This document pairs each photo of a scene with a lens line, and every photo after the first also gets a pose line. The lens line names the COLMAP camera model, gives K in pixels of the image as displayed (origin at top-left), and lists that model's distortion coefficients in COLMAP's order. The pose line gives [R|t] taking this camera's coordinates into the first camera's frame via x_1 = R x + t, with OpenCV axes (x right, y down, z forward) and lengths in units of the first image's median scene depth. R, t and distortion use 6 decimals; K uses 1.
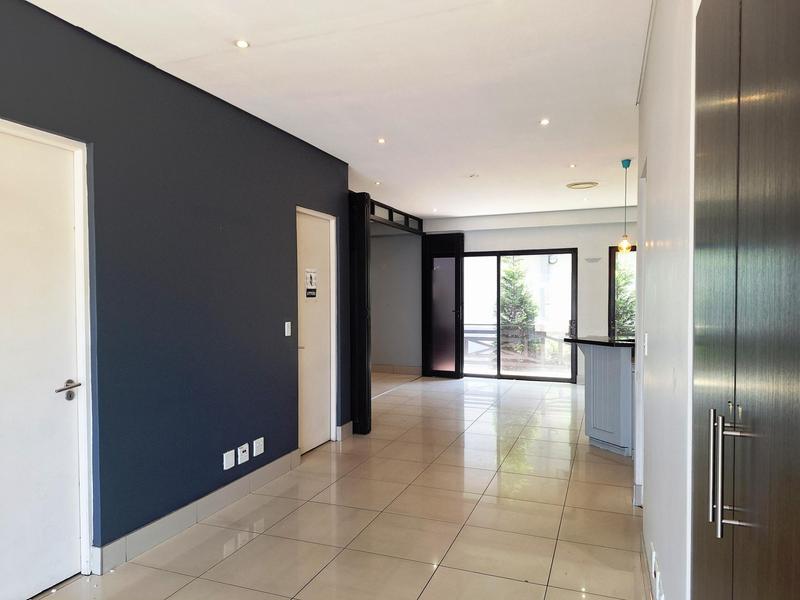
lens RADIAL K [[545.3, 0, 400.0], [0, 545.3, 300.0], [0, 0, 1]] dist [0.054407, -0.001317]
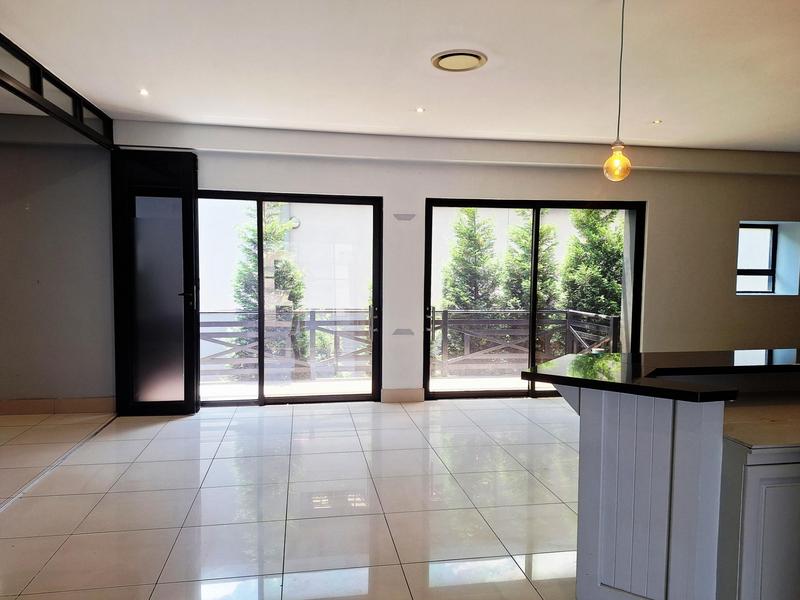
lens RADIAL K [[545.3, 0, 400.0], [0, 545.3, 300.0], [0, 0, 1]] dist [0.054407, -0.001317]
pose [[0.851994, -0.008807, 0.523478, -0.005229], [-0.014002, 0.999118, 0.039599, 0.002825], [-0.523365, -0.041068, 0.851118, 0.396981]]
